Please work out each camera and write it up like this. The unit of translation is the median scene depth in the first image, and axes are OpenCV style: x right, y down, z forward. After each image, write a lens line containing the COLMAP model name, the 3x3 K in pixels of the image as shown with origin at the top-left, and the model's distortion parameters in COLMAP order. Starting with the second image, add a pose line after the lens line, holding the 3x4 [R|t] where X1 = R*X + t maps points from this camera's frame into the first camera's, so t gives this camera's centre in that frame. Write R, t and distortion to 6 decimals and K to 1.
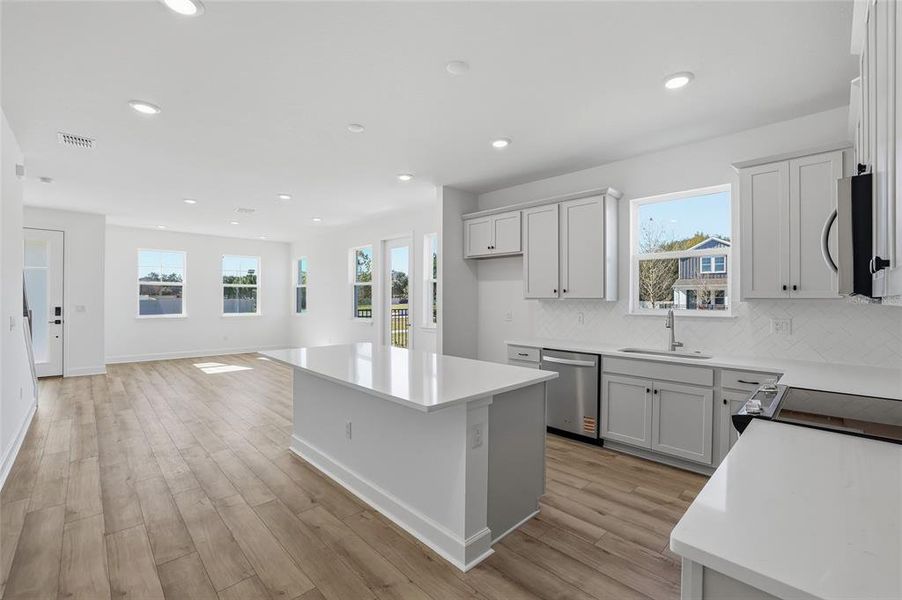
lens RADIAL K [[390.9, 0, 451.0], [0, 390.9, 300.0], [0, 0, 1]] dist [-0.050536, 0.015294]
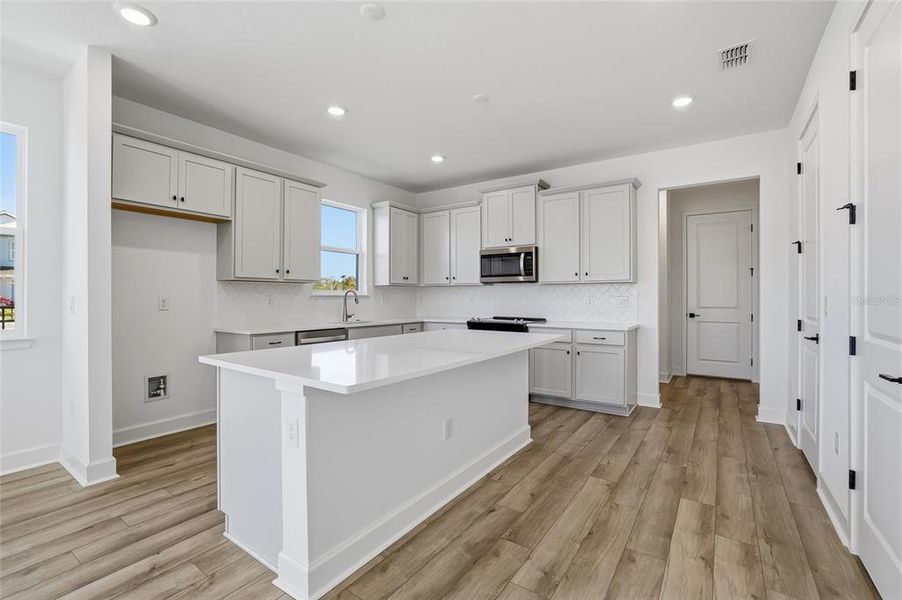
lens RADIAL K [[390.9, 0, 451.0], [0, 390.9, 300.0], [0, 0, 1]] dist [-0.050536, 0.015294]
pose [[-0.187167, -0.015239, 0.982210, -0.884034], [-0.002335, 0.999884, 0.015068, 0.038523], [-0.982325, 0.000527, -0.187181, 0.945092]]
